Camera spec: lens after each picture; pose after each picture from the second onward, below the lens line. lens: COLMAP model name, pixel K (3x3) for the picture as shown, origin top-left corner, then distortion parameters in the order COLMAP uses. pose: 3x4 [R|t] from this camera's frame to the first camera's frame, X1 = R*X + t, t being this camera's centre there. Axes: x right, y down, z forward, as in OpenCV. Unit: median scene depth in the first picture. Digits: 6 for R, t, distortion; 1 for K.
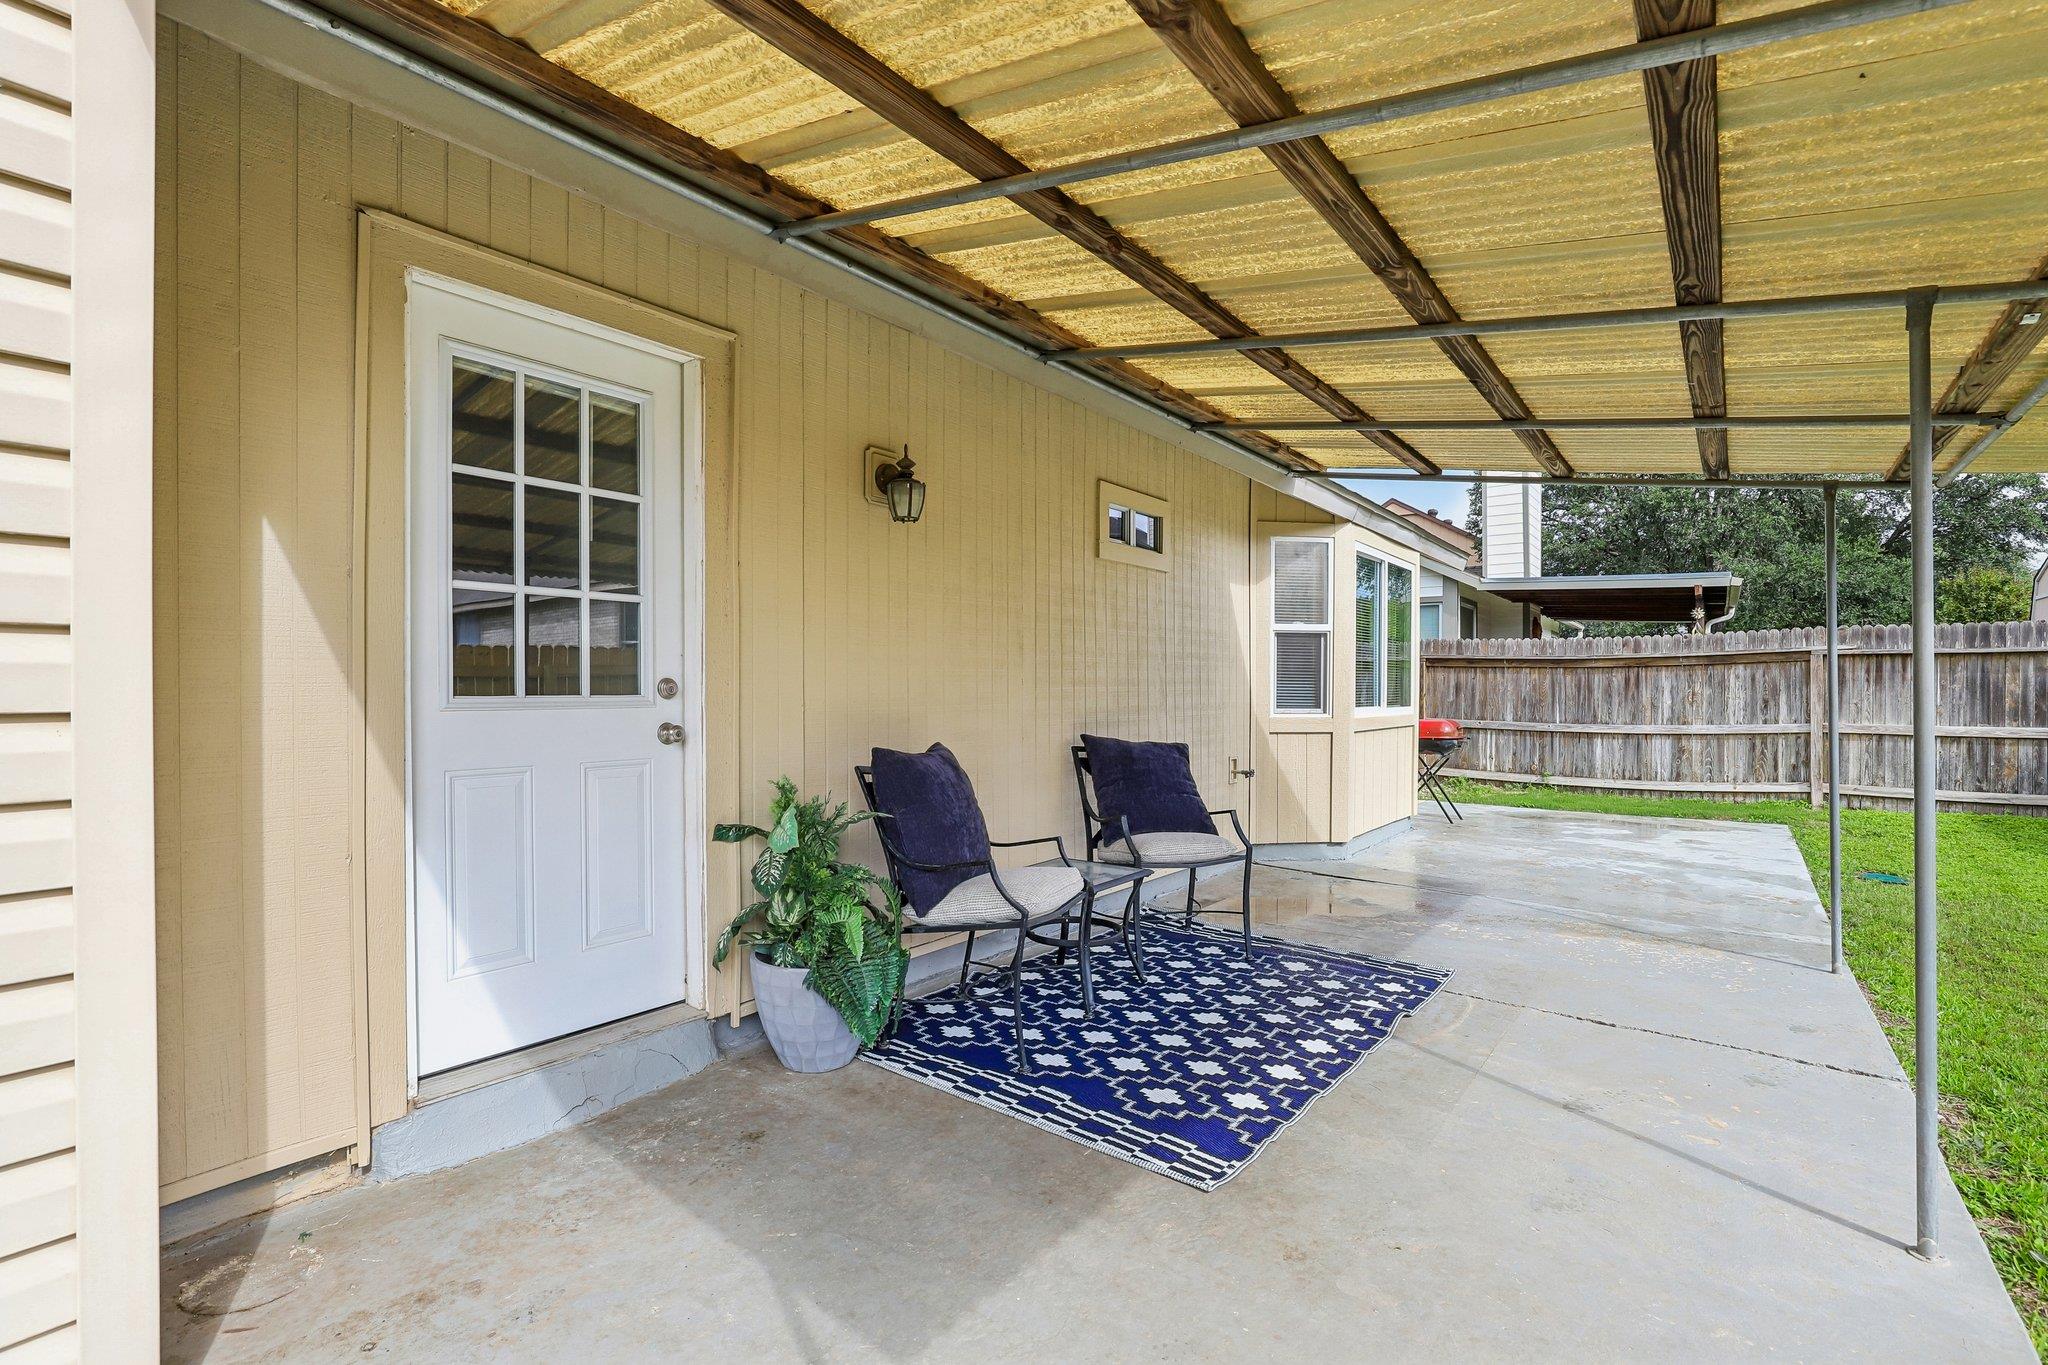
lens RADIAL K [[942.6, 0, 1024.1], [0, 942.6, 695.2], [0, 0, 1]] dist [-0.037129, 0.008790]
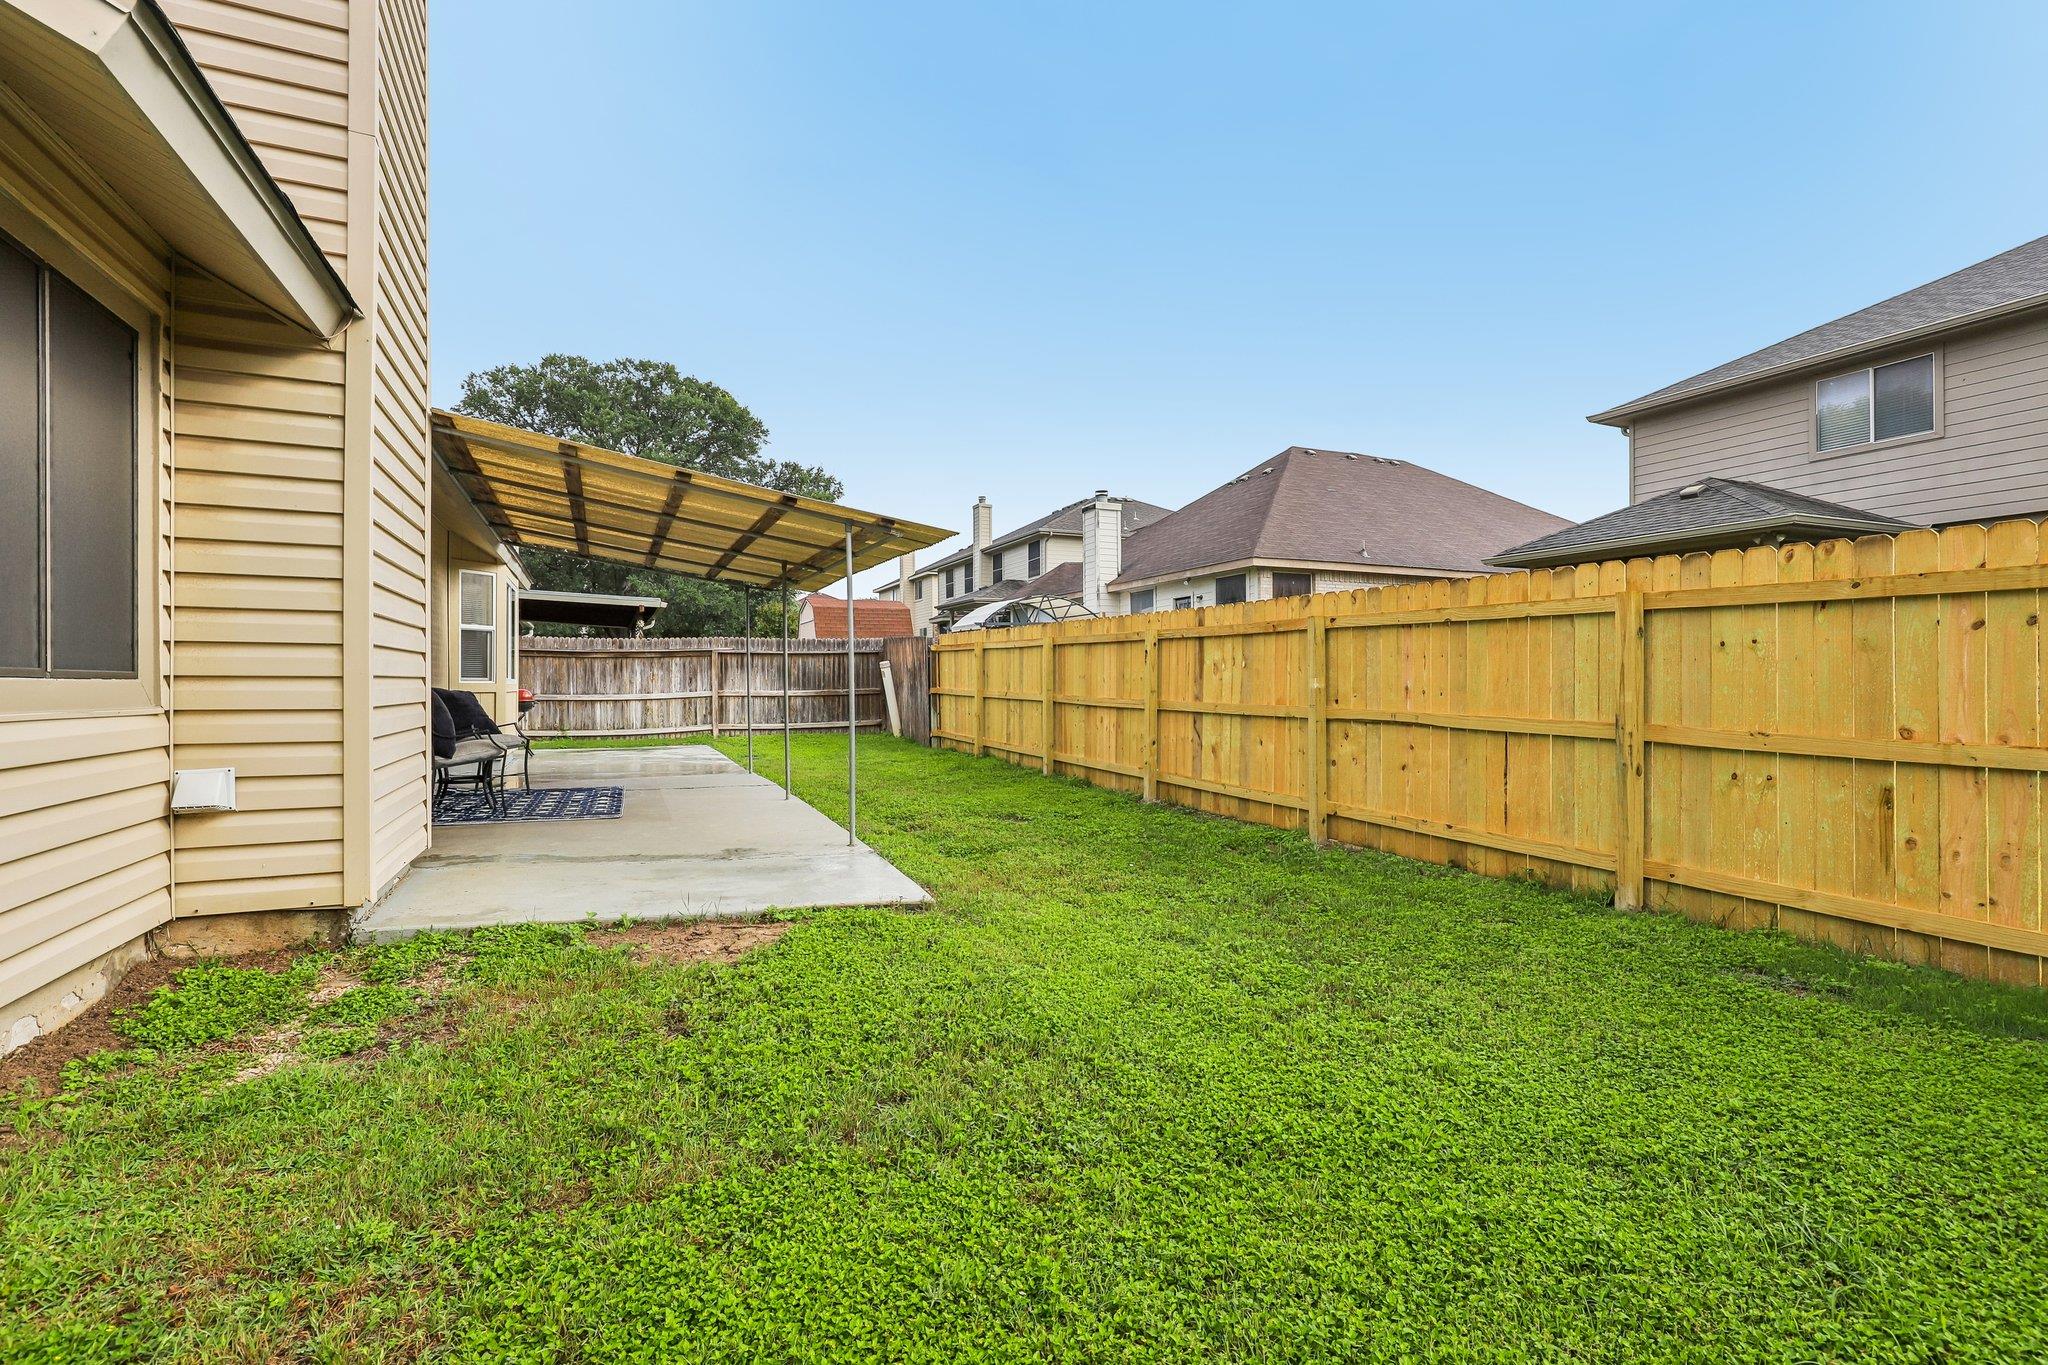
lens RADIAL K [[942.6, 0, 1026.6], [0, 942.6, 682.7], [0, 0, 1]] dist [-0.037129, 0.008790]
pose [[0.474656, -0.000955, 0.880171, -0.463914], [0.008030, 0.999962, -0.003246, 0.025833], [-0.880135, 0.008608, 0.474645, -0.405262]]
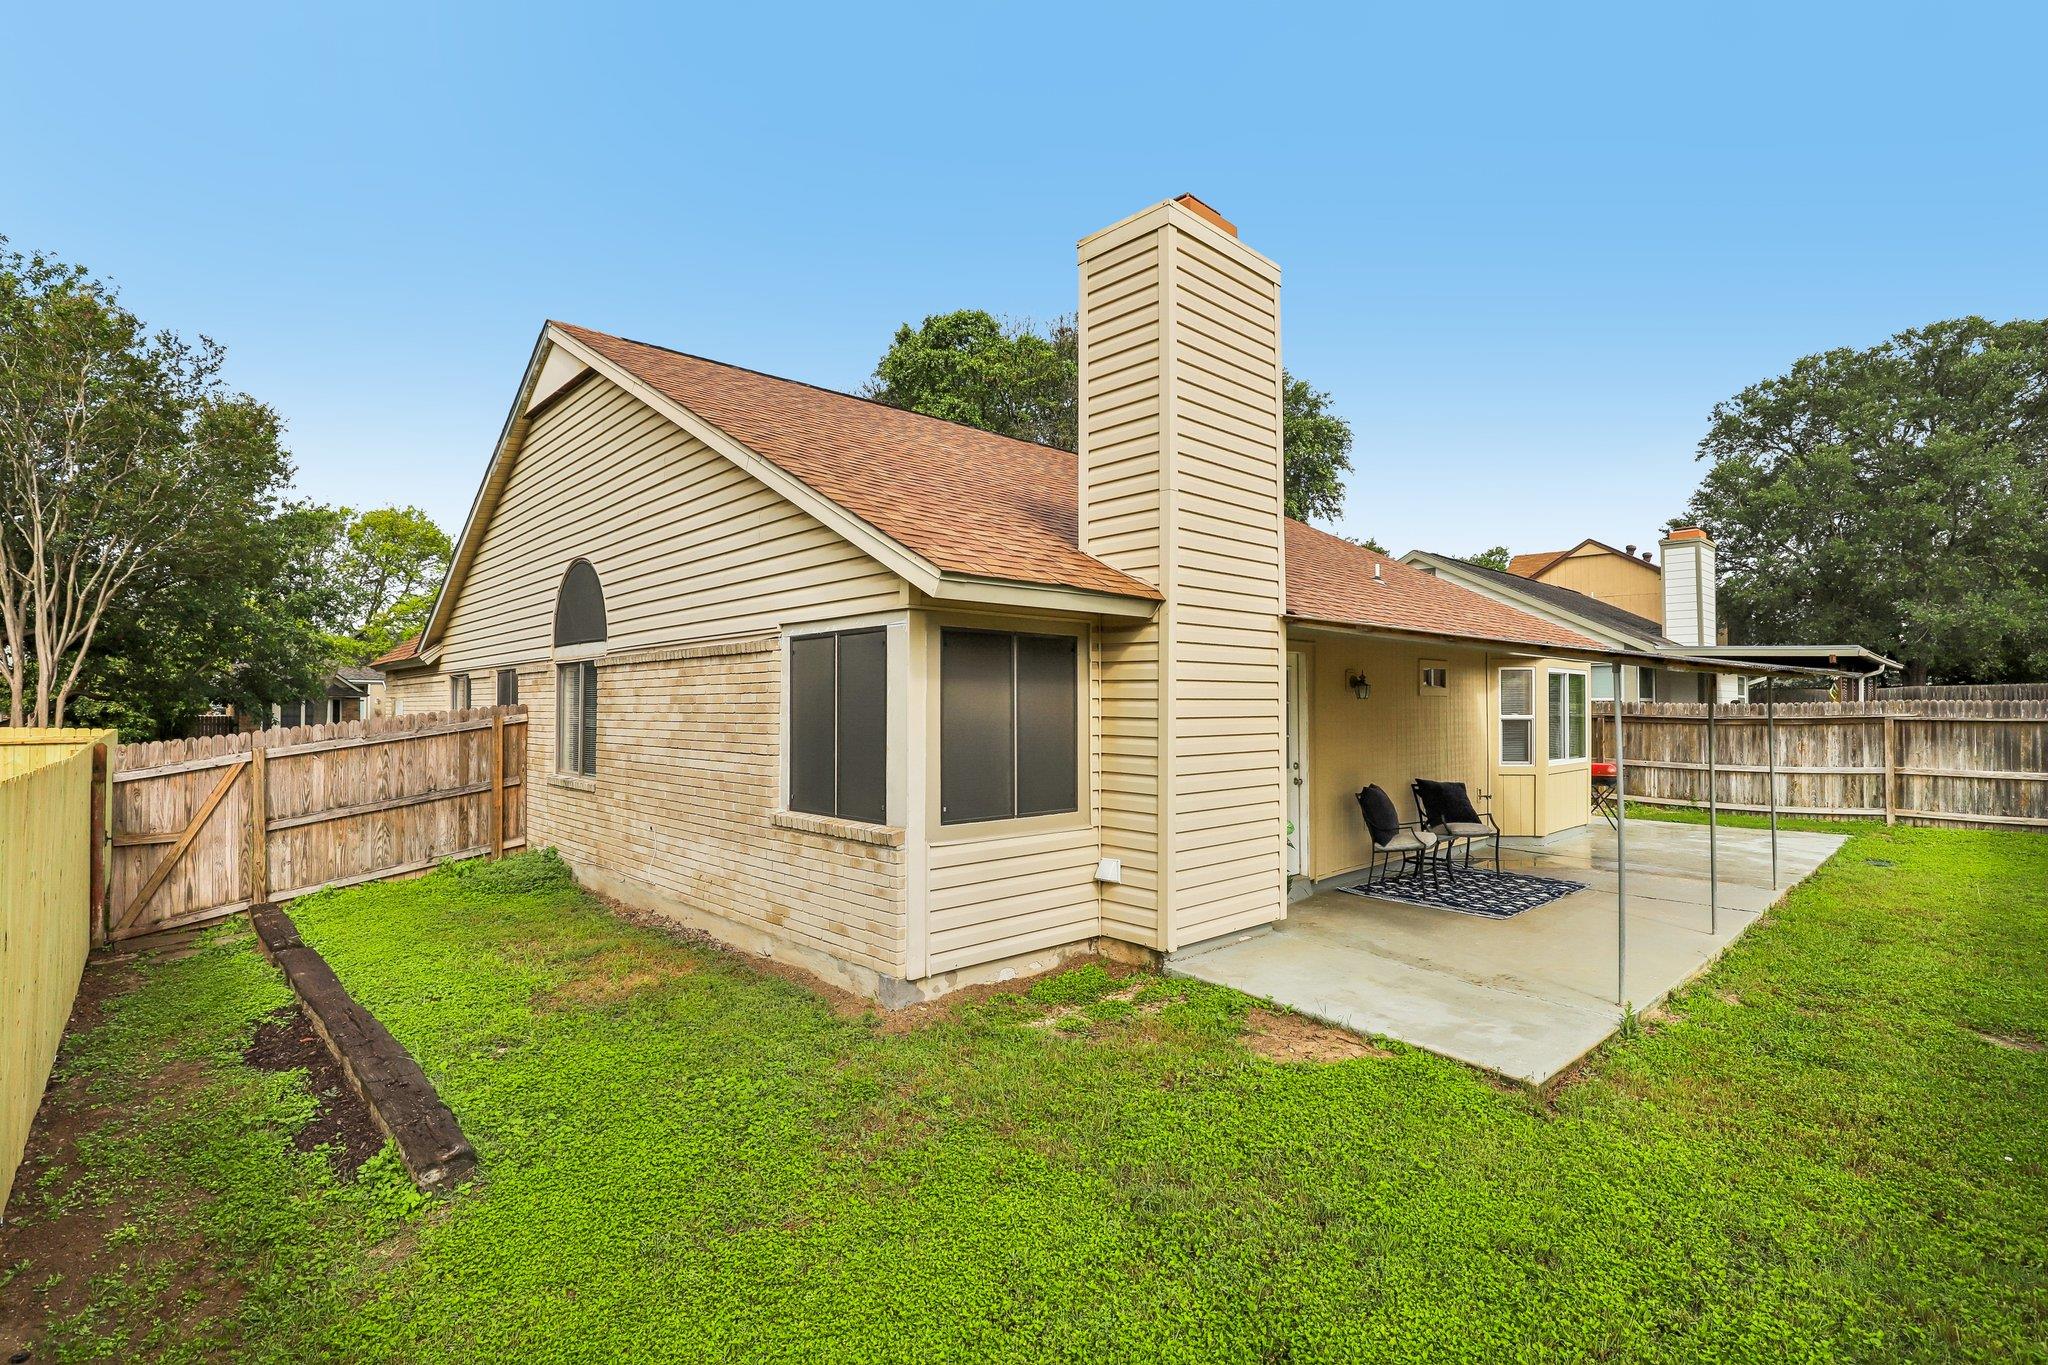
lens RADIAL K [[942.6, 0, 1034.7], [0, 942.6, 687.0], [0, 0, 1]] dist [-0.037129, 0.008790]
pose [[0.985596, -0.004821, -0.169050, -0.222113], [0.000125, 0.999614, -0.027779, -0.055538], [0.169119, 0.027358, 0.985216, -0.656473]]
